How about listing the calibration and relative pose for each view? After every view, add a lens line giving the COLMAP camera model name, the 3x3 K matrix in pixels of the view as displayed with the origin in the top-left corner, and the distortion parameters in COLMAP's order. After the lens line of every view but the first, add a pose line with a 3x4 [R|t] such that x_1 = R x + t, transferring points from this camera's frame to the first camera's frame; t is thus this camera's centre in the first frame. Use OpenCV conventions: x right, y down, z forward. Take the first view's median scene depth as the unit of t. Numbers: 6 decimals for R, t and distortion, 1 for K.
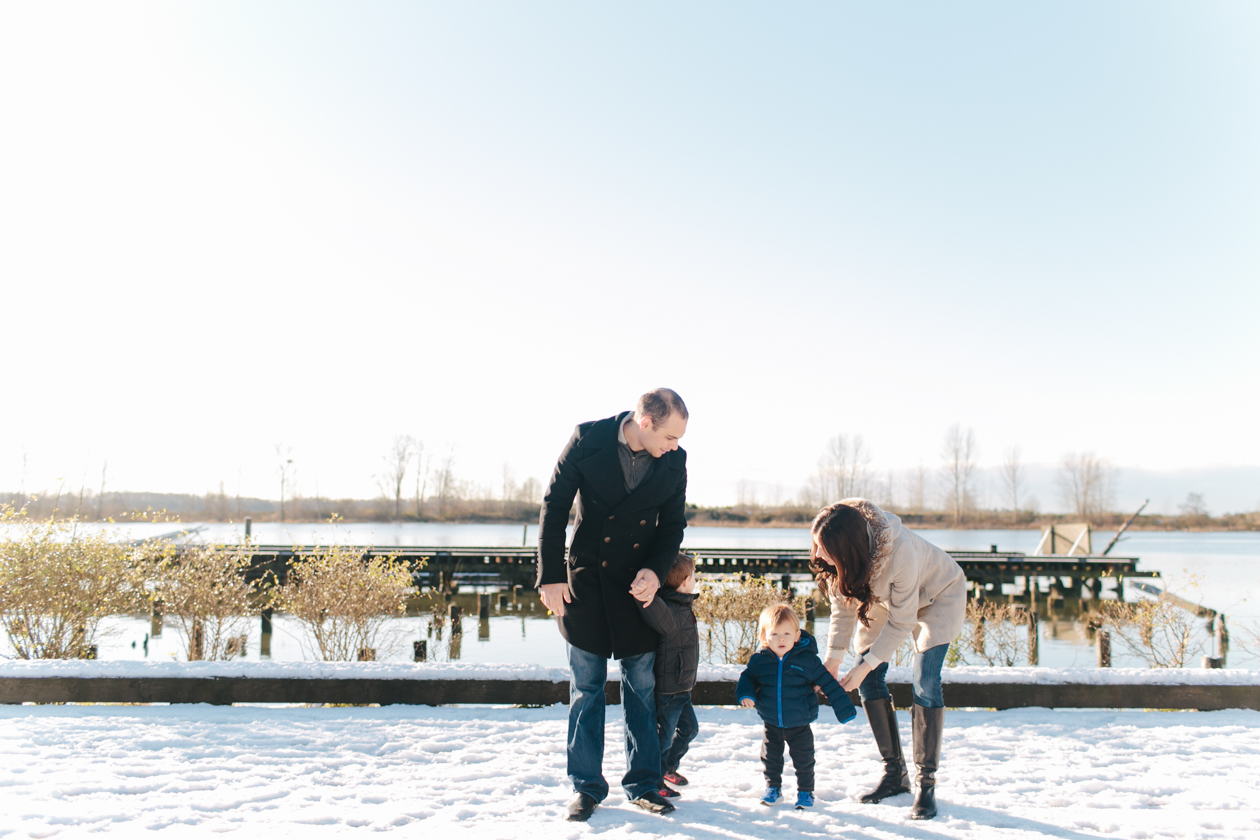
lens RADIAL K [[1248.1, 0, 630.0], [0, 1248.1, 420.0], [0, 0, 1]] dist [0.008027, 0.000215]
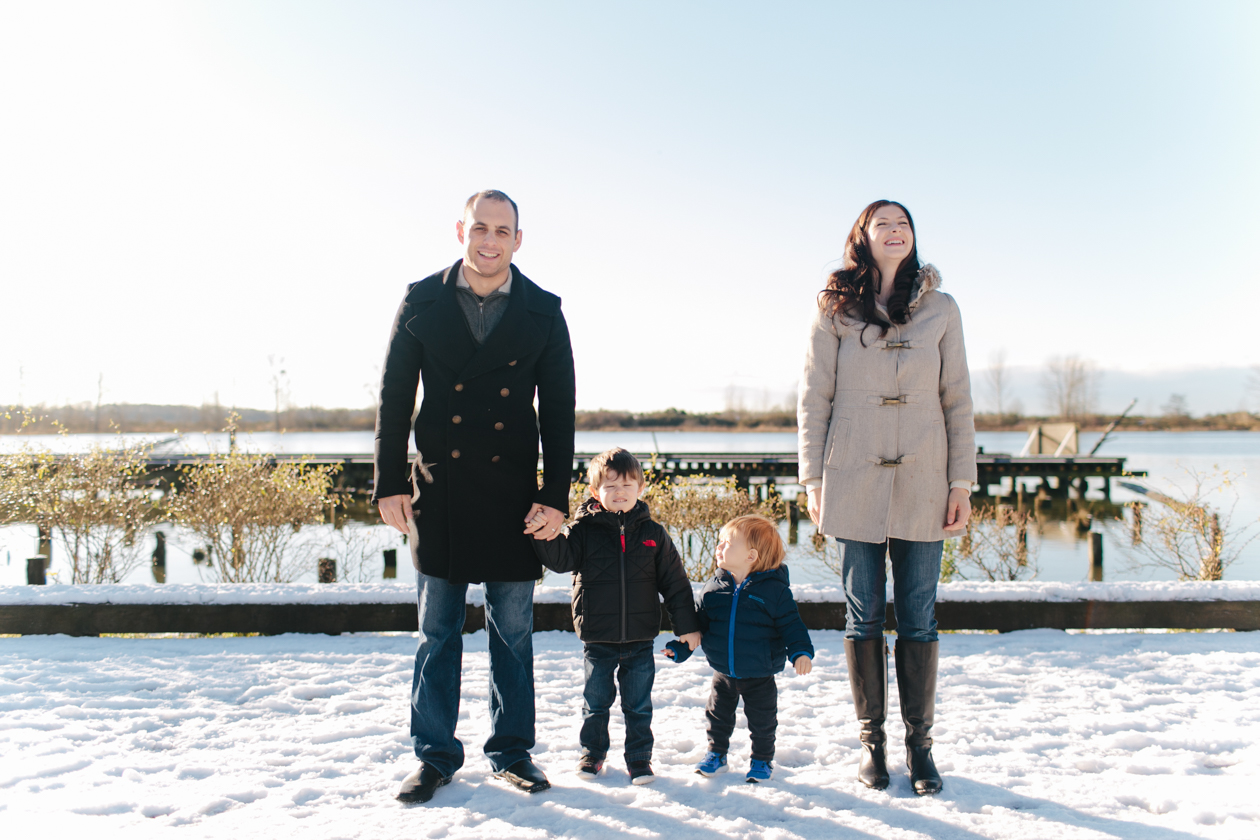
lens RADIAL K [[1248.1, 0, 630.0], [0, 1248.1, 420.0], [0, 0, 1]] dist [0.008027, 0.000215]
pose [[0.999906, -0.009323, 0.010071, 0.042293], [0.008537, 0.997116, 0.075405, 0.026310], [-0.010745, -0.075312, 0.997102, 0.196672]]
